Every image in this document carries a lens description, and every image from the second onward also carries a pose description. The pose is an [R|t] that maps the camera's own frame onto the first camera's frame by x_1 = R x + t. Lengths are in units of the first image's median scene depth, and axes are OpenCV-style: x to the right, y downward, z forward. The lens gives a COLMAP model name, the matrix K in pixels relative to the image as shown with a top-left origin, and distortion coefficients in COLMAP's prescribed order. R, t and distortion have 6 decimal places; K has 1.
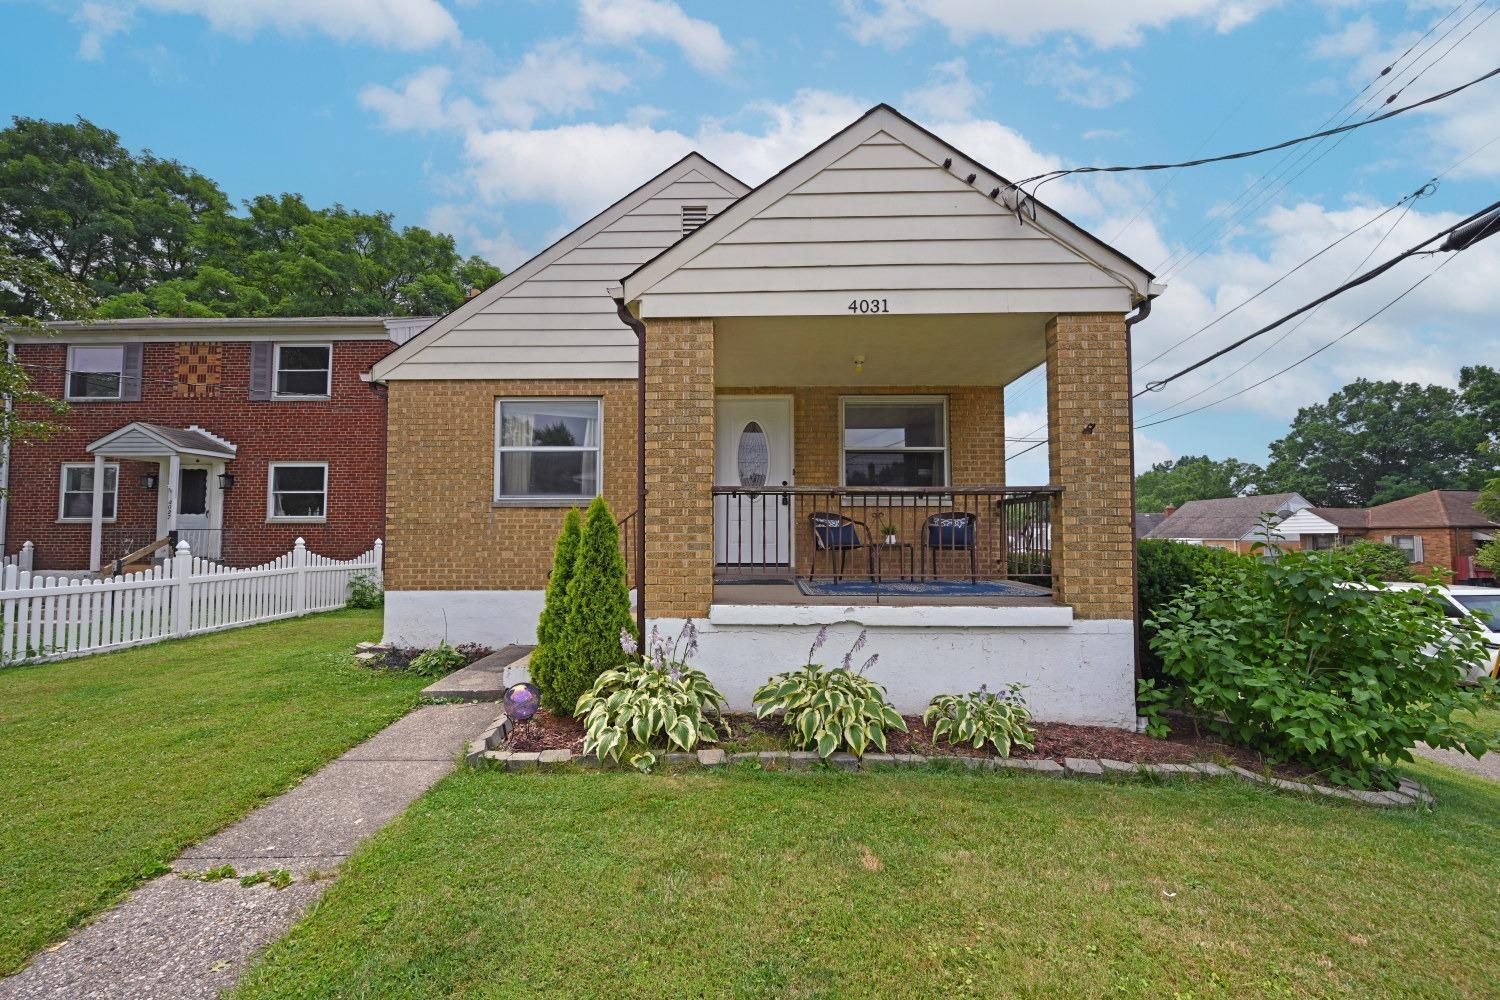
lens RADIAL K [[583.8, 0, 751.1], [0, 583.8, 504.1], [0, 0, 1]] dist [0.000599, -0.000057]
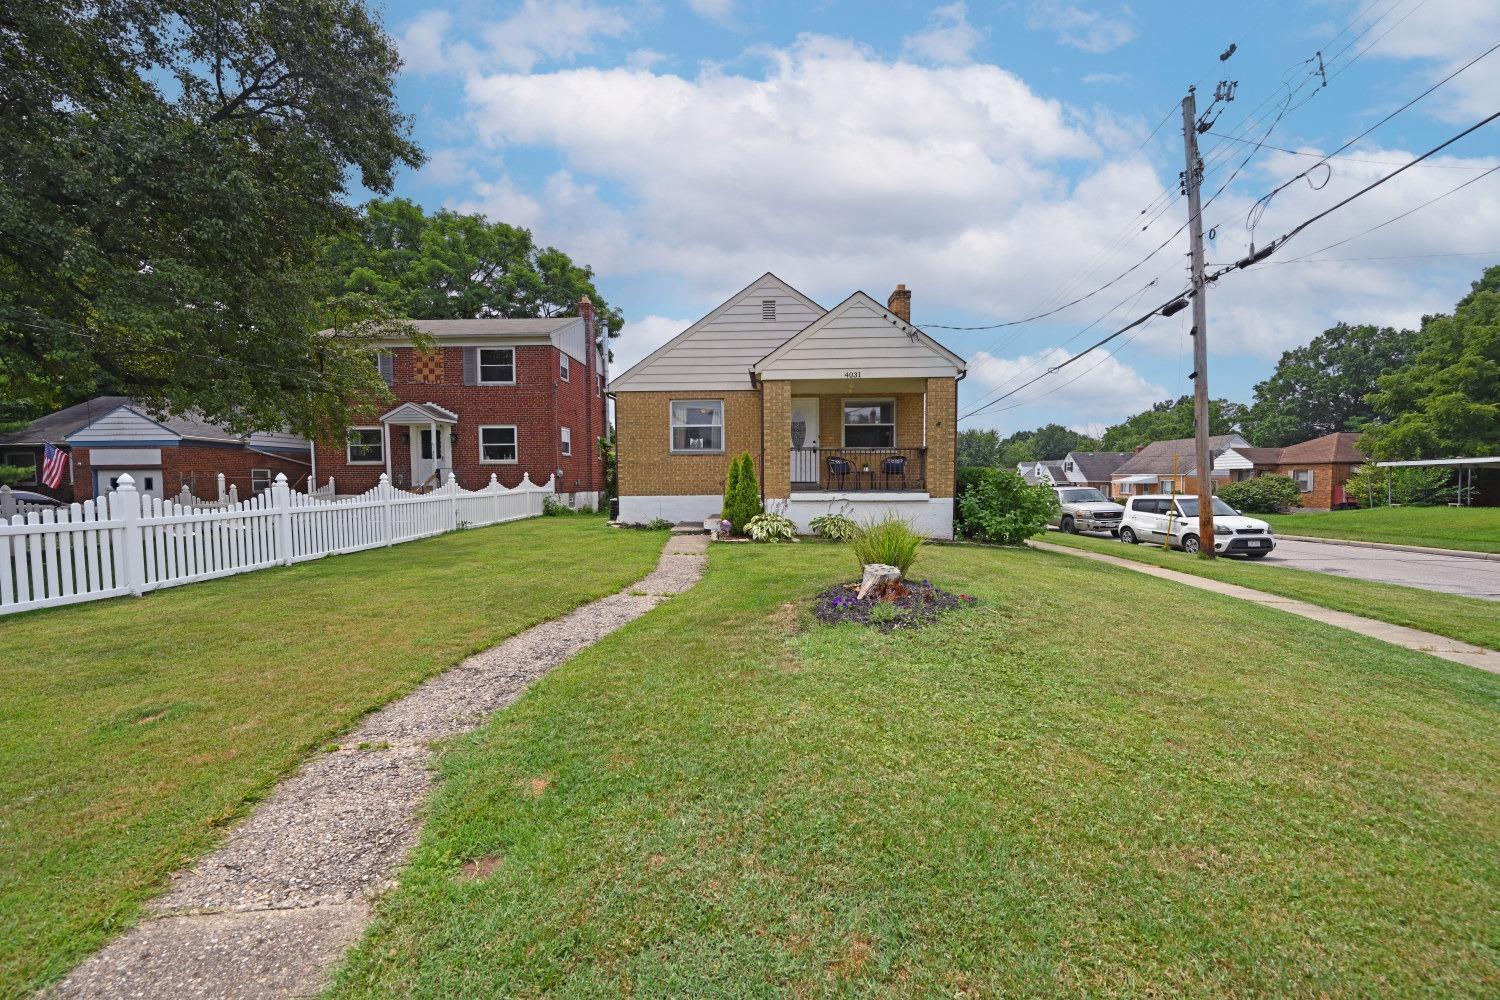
lens RADIAL K [[583.8, 0, 751.1], [0, 583.8, 504.1], [0, 0, 1]] dist [0.000599, -0.000057]
pose [[0.999909, -0.005225, -0.012429, -0.076477], [0.006456, 0.994848, 0.101168, -0.015625], [0.011837, -0.101239, 0.994792, -0.574068]]
